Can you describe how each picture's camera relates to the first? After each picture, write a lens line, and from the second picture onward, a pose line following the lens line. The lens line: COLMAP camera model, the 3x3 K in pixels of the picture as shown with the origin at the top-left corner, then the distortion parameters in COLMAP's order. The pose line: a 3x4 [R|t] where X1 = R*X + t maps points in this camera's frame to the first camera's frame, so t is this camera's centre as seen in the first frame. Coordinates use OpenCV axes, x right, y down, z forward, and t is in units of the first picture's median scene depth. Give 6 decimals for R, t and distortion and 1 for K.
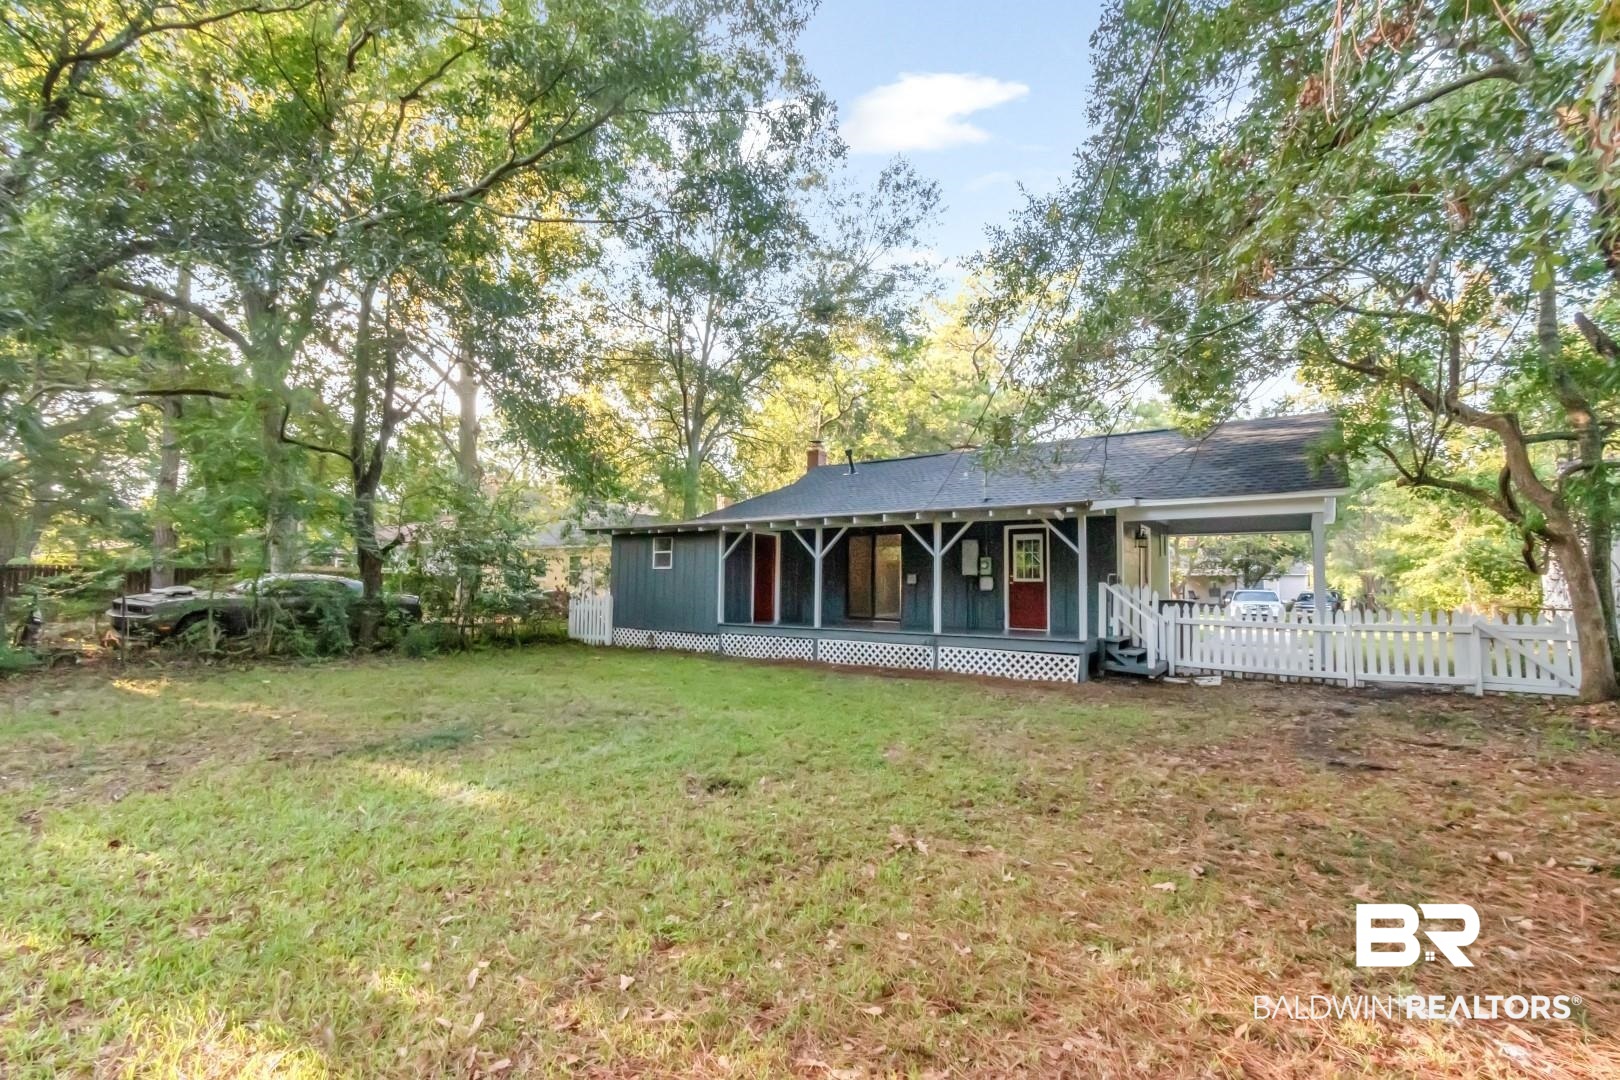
lens RADIAL K [[743.4, 0, 806.8], [0, 743.4, 540.5], [0, 0, 1]] dist [-0.003122, -0.000345]
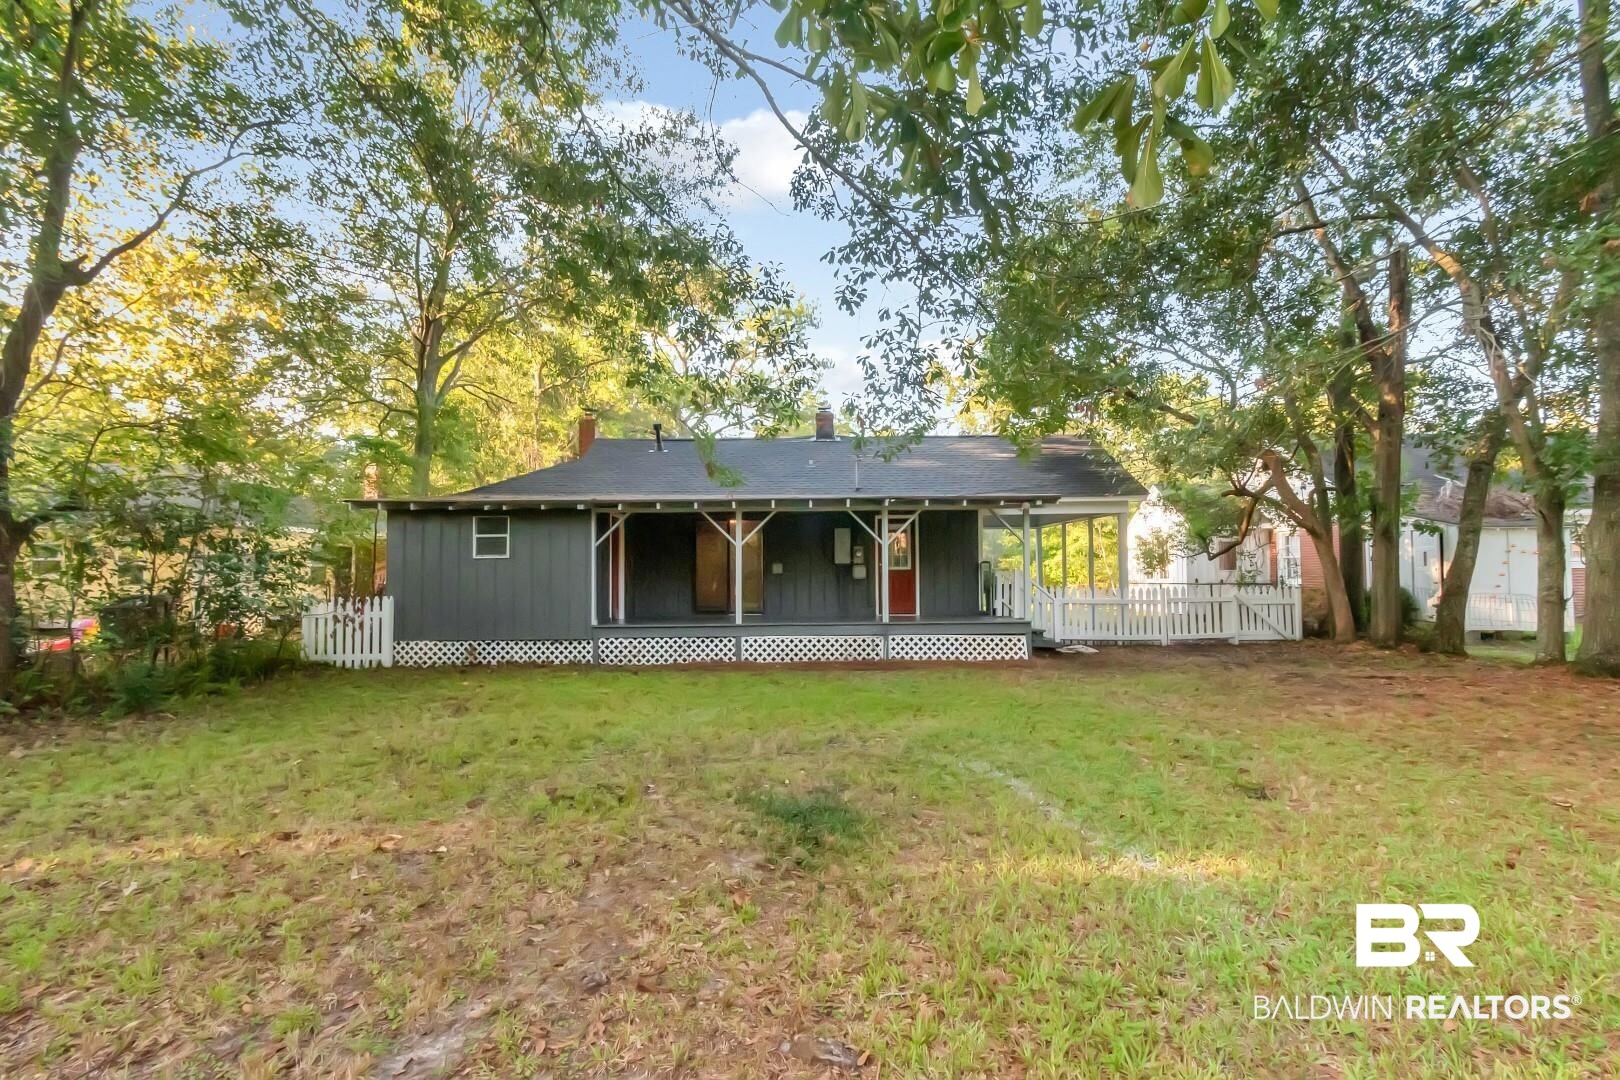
lens RADIAL K [[743.4, 0, 808.9], [0, 743.4, 544.8], [0, 0, 1]] dist [-0.003122, -0.000345]
pose [[0.809831, 0.008961, 0.586595, -0.432370], [-0.017779, 0.999799, 0.009271, 0.013576], [-0.586394, -0.017937, 0.809827, 0.237620]]
